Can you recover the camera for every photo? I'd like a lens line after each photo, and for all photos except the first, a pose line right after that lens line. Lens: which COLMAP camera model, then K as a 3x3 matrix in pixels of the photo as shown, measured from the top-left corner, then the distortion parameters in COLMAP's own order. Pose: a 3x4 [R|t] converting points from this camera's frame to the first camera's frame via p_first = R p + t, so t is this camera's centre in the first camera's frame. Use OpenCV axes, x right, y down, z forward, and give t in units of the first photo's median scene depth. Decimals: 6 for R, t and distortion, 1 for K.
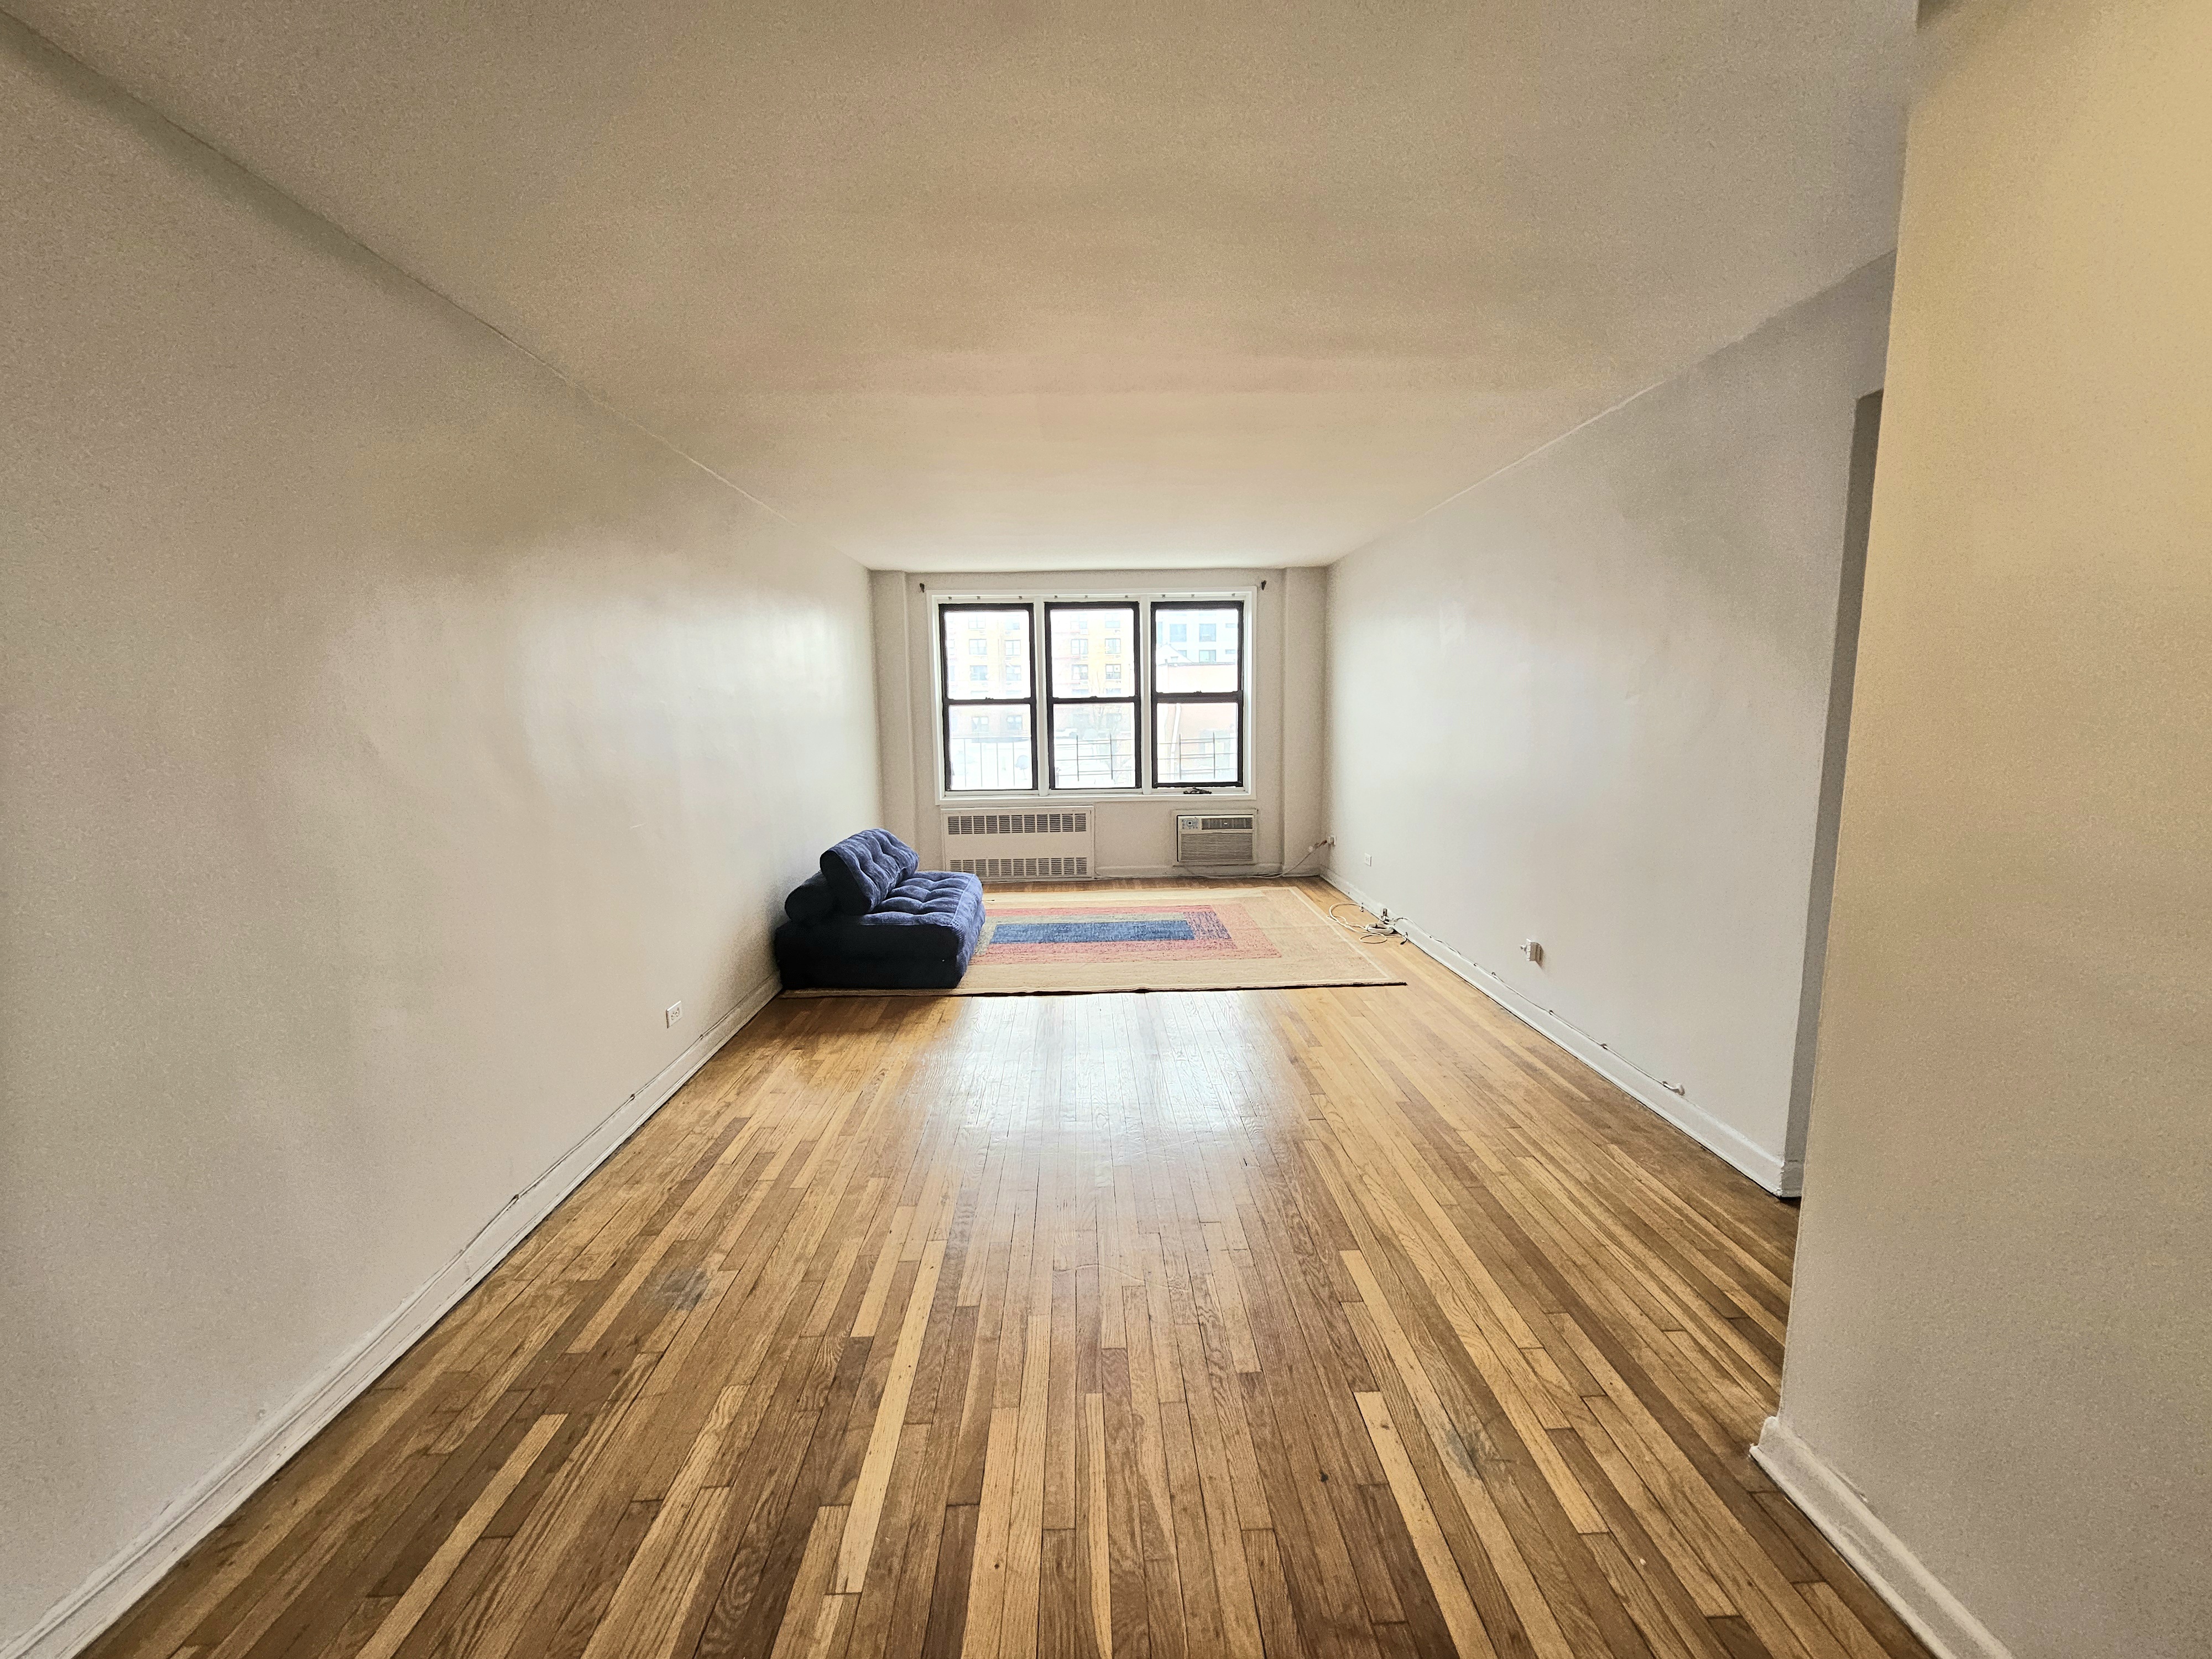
lens RADIAL K [[880.5, 0, 1106.1], [0, 880.5, 818.2], [0, 0, 1]] dist [0.001481, -0.002140]
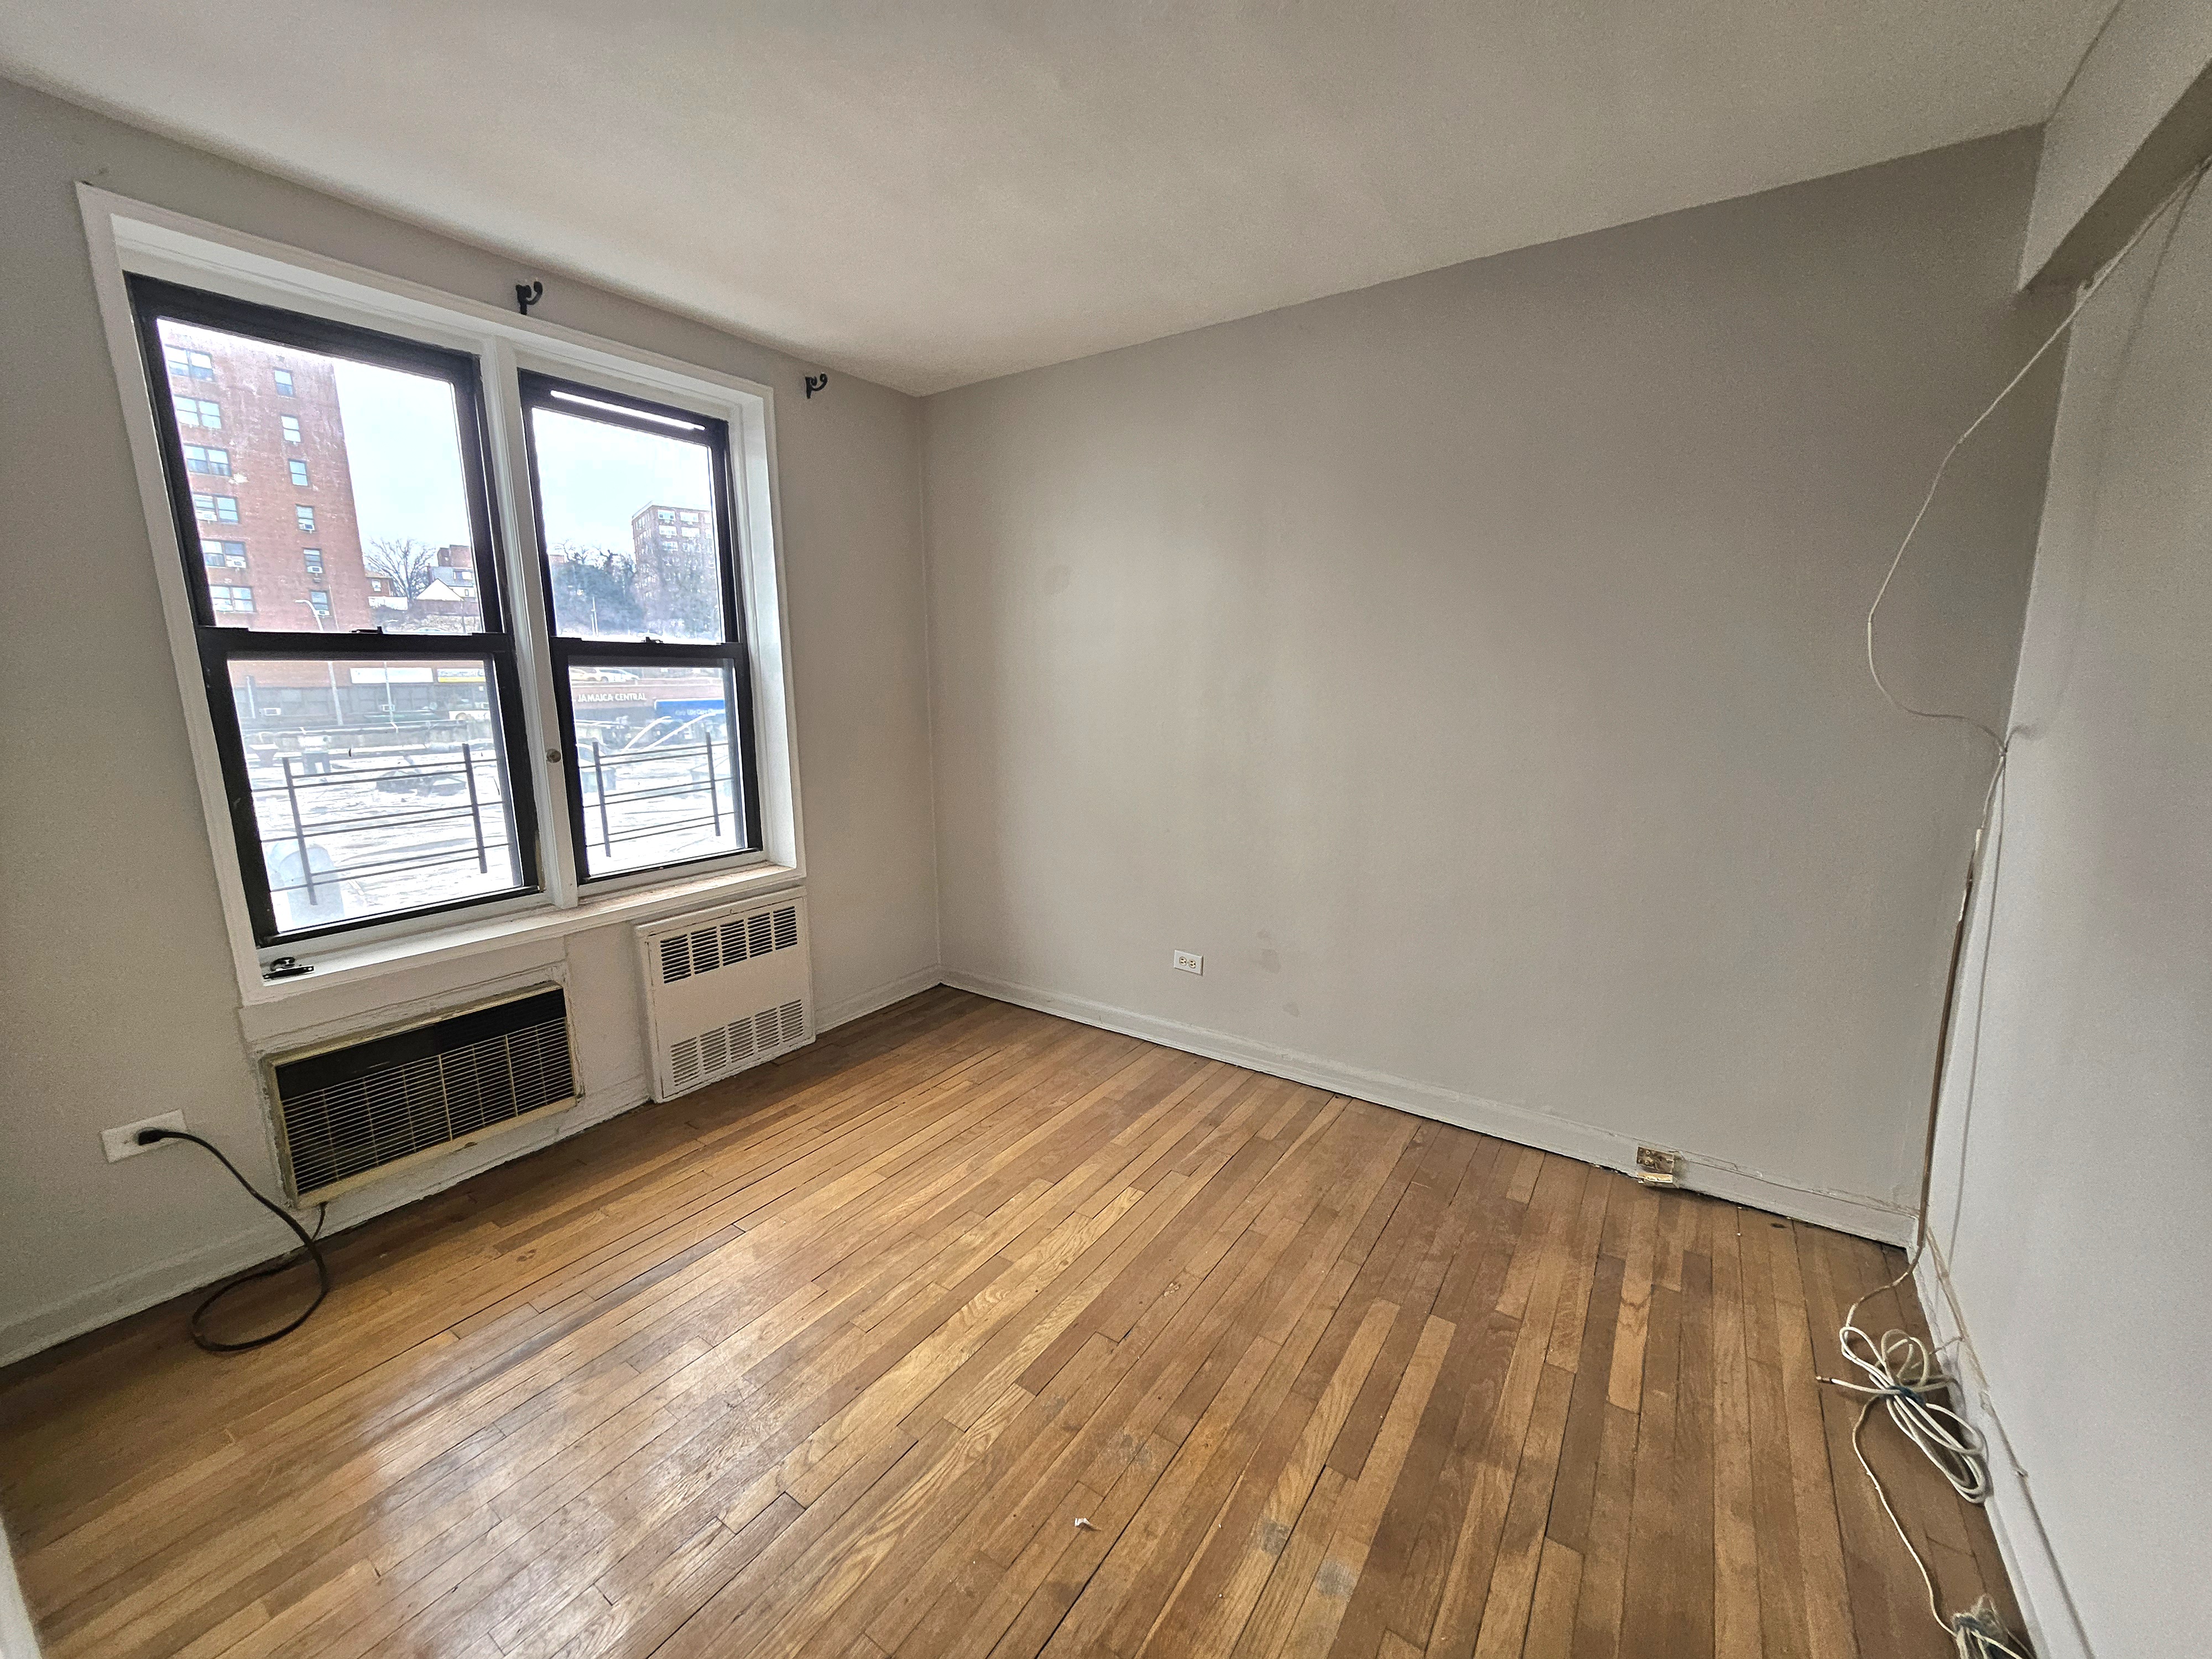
lens RADIAL K [[880.5, 0, 1109.7], [0, 880.5, 830.3], [0, 0, 1]] dist [0.001481, -0.002140]
pose [[0.589330, -0.140198, 0.795634, -0.099567], [0.107861, 0.989665, 0.094495, -0.071722], [-0.800660, 0.030129, 0.598362, 0.599514]]
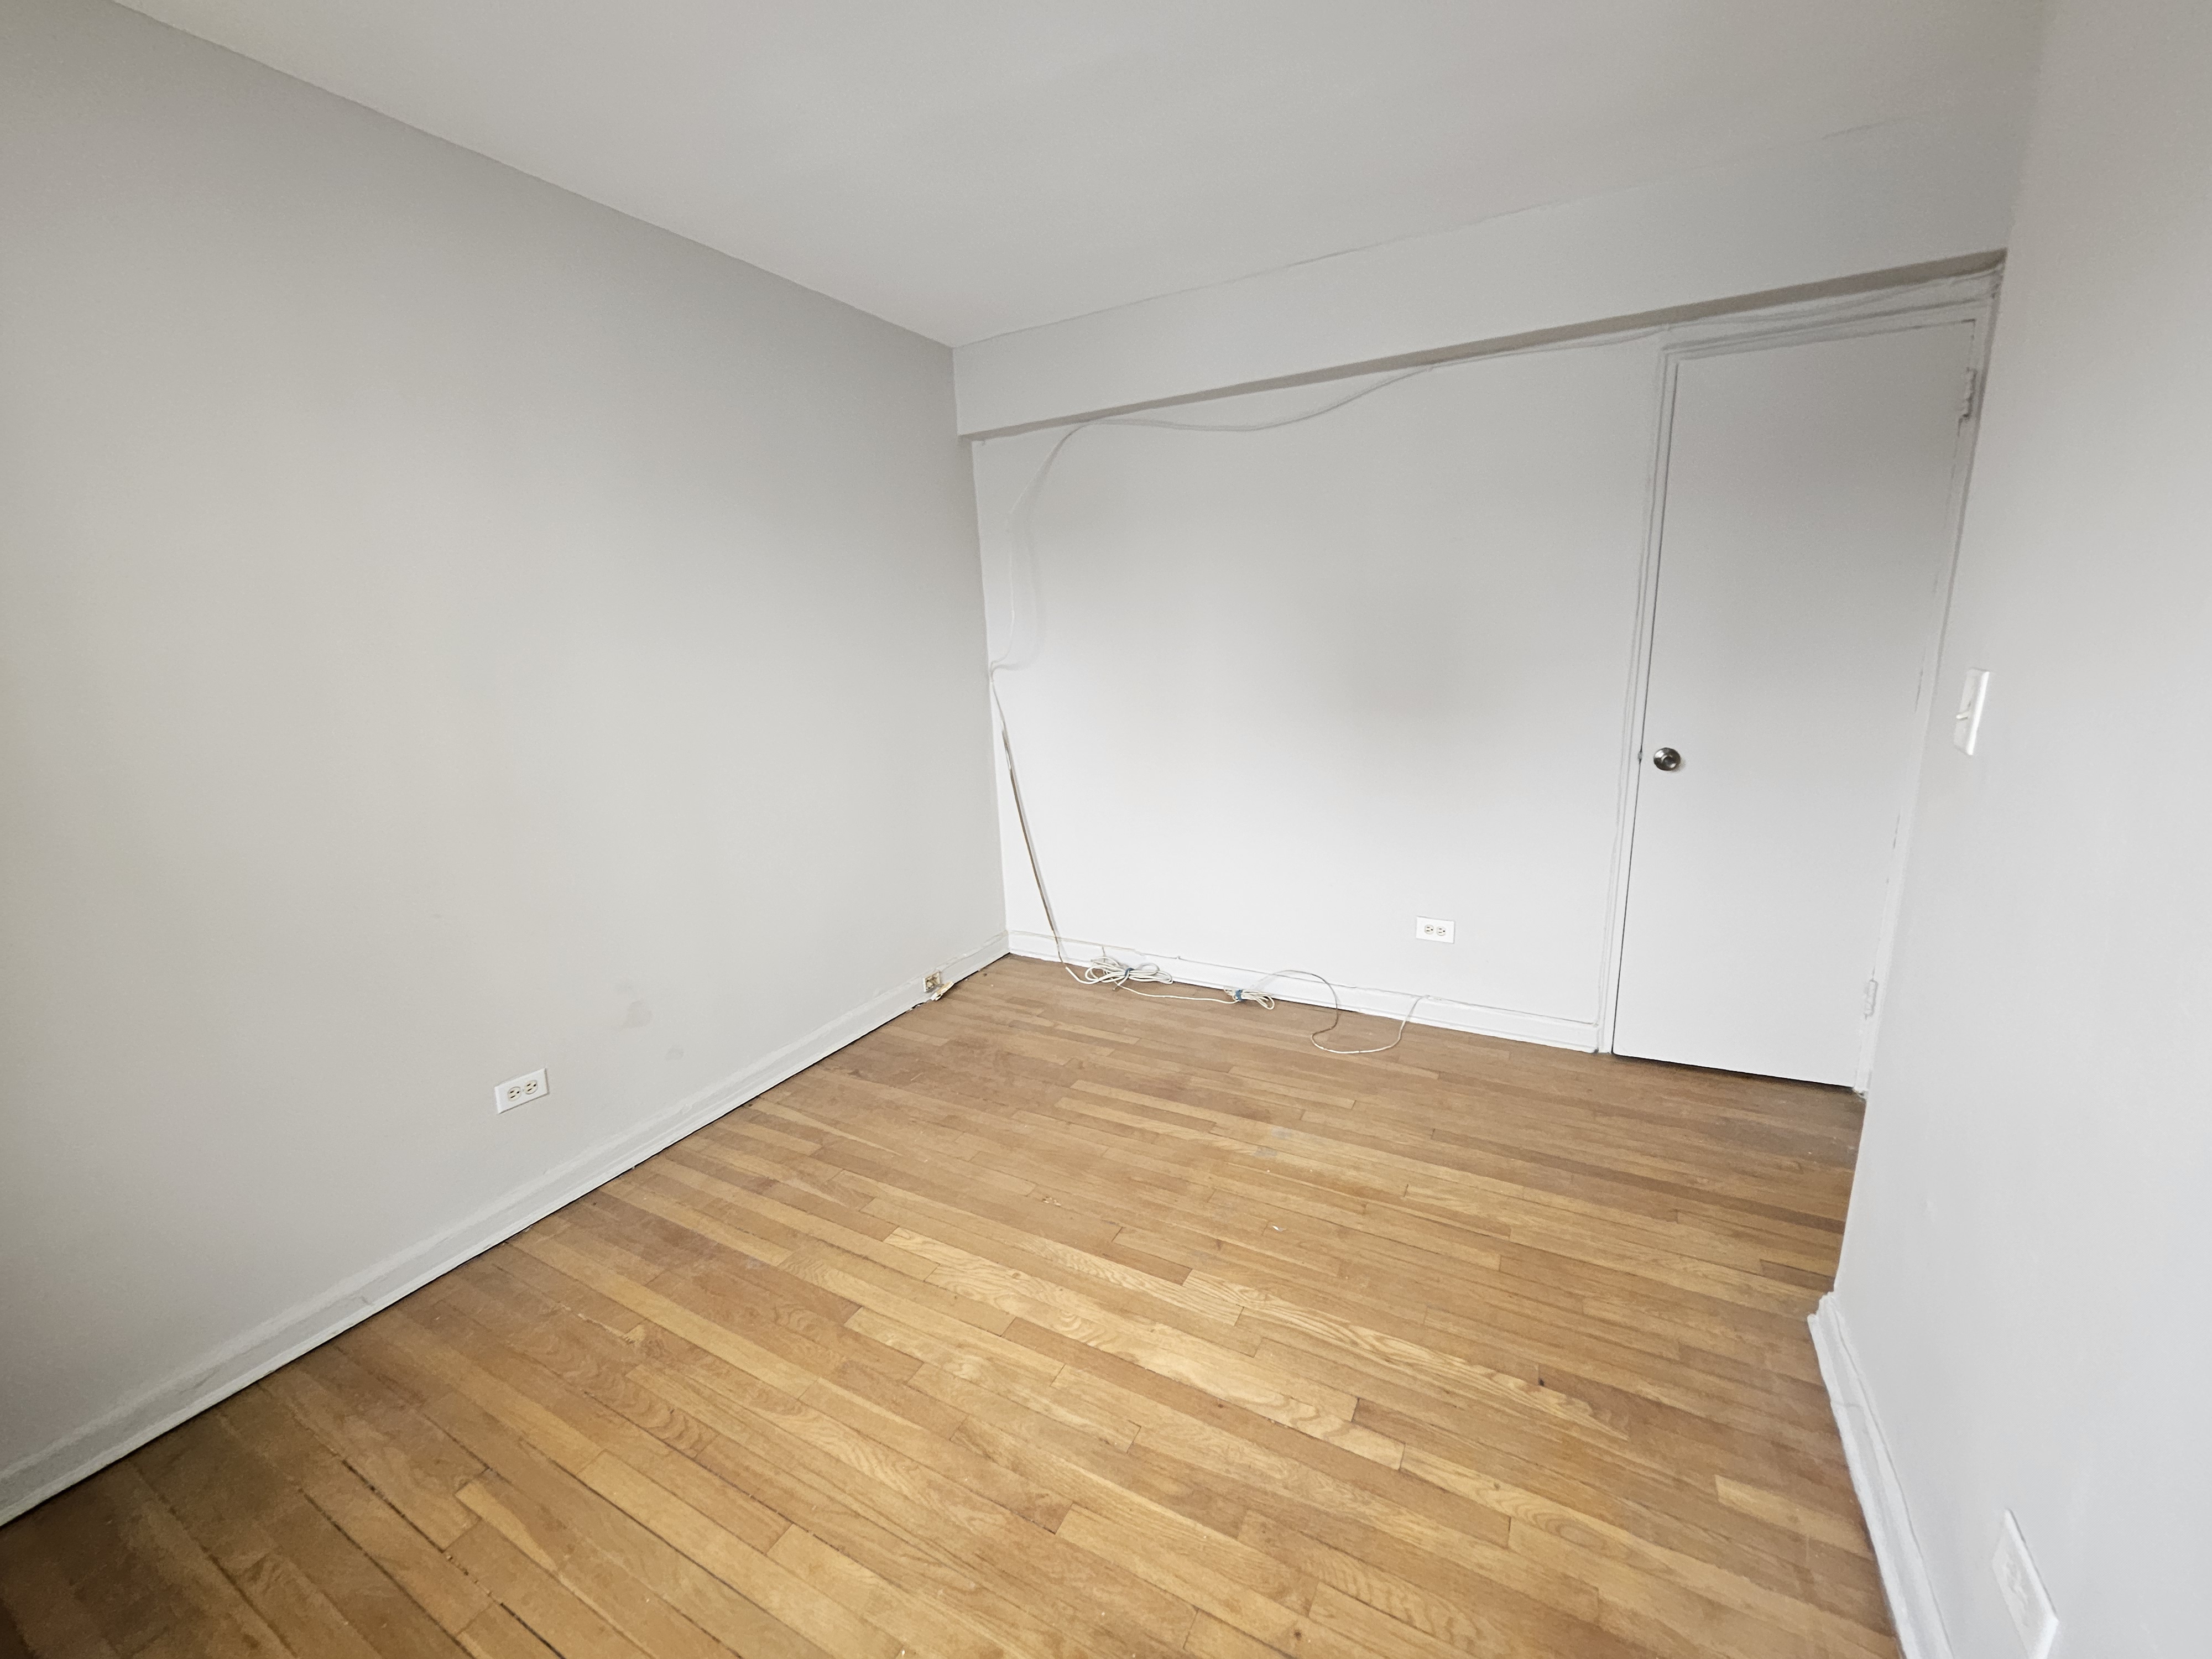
lens RADIAL K [[880.5, 0, 1106.1], [0, 880.5, 833.2], [0, 0, 1]] dist [0.001481, -0.002140]
pose [[-0.862117, -0.072716, 0.501465, -0.046434], [0.112438, 0.937524, 0.329251, -0.116776], [-0.494077, 0.340237, -0.800079, 0.943611]]
